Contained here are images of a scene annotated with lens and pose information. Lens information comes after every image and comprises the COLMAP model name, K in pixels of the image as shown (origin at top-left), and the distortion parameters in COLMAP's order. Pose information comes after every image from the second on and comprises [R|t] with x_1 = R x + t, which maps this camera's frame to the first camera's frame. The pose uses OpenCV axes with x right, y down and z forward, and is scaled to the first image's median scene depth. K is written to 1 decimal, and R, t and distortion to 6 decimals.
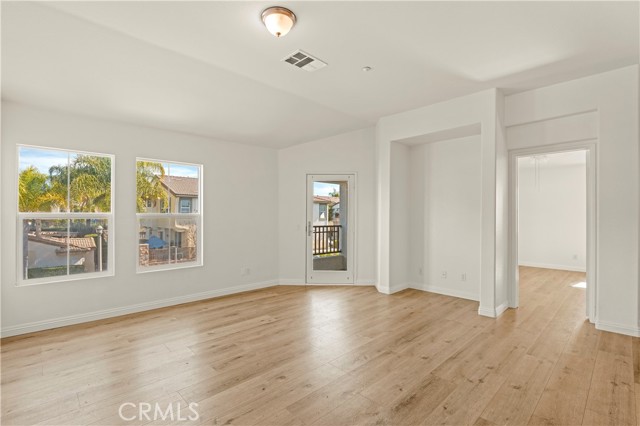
lens RADIAL K [[291.6, 0, 315.6], [0, 291.6, 214.6], [0, 0, 1]] dist [-0.012825, 0.000053]
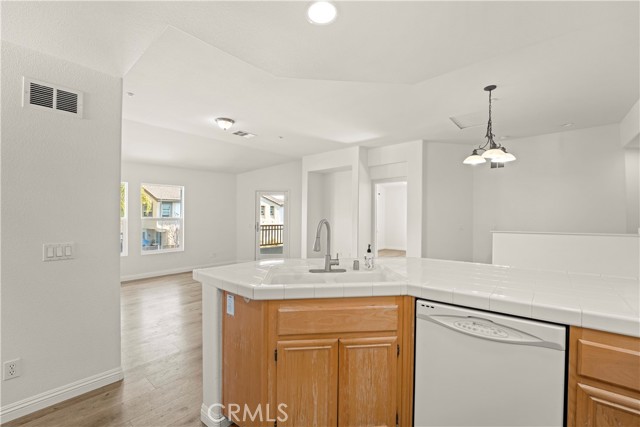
lens RADIAL K [[264.3, 0, 321.9], [0, 264.3, 211.5], [0, 0, 1]] dist [-0.001609, -0.000248]
pose [[0.992969, -0.001541, 0.118363, 0.161576], [0.003396, 0.999874, -0.015476, -0.011140], [-0.118325, 0.015770, 0.992850, -0.443848]]
